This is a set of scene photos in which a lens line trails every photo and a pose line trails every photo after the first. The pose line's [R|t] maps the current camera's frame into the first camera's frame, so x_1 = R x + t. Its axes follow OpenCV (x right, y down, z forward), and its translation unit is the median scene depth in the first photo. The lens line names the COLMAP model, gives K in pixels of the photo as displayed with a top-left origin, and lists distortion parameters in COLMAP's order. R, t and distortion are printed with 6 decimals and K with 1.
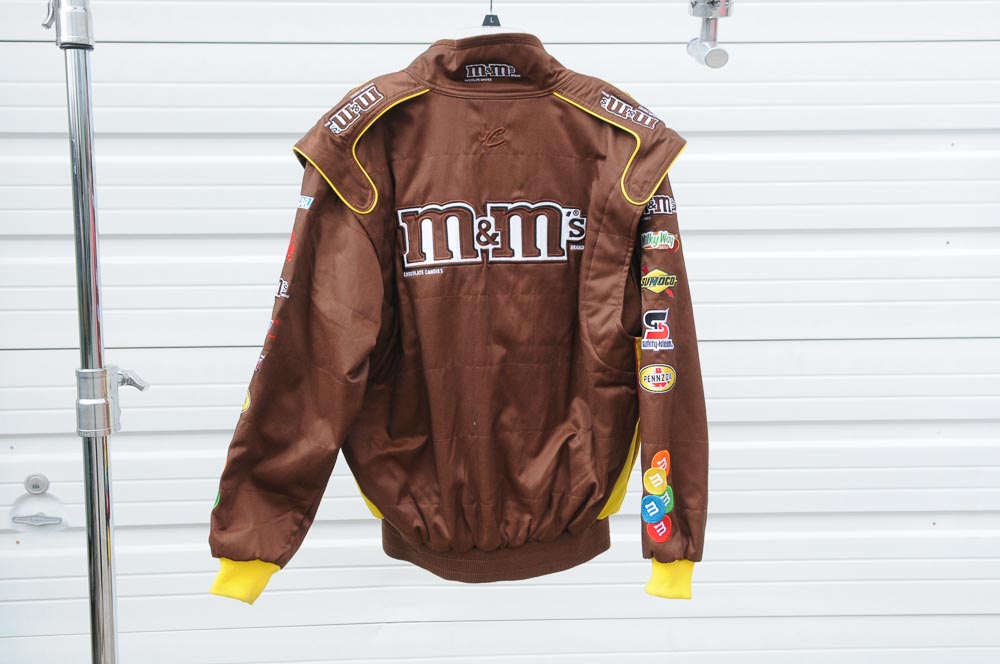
lens RADIAL K [[1123.9, 0, 499.5], [0, 1123.9, 330.0], [0, 0, 1]] dist [-0.007954, 0.000000]
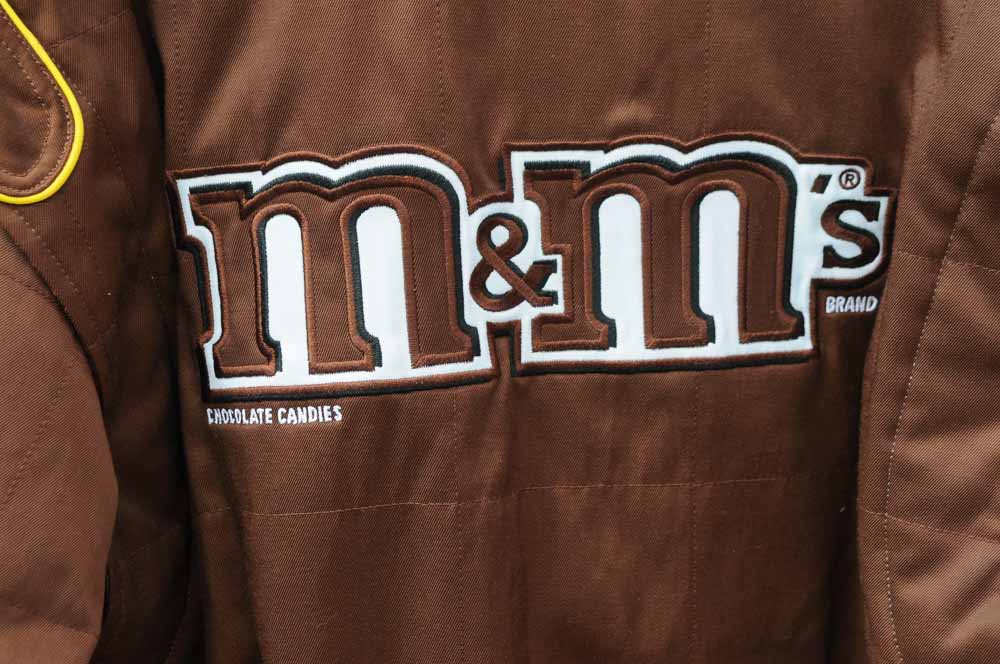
lens RADIAL K [[1839.7, 0, 506.2], [0, 1839.7, 332.5], [0, 0, 1]] dist [0.194308, 0.000000]
pose [[0.997892, -0.001526, -0.064884, 0.015715], [0.005340, 0.998264, 0.058647, -0.095436], [0.064682, -0.058870, 0.996168, 0.564313]]
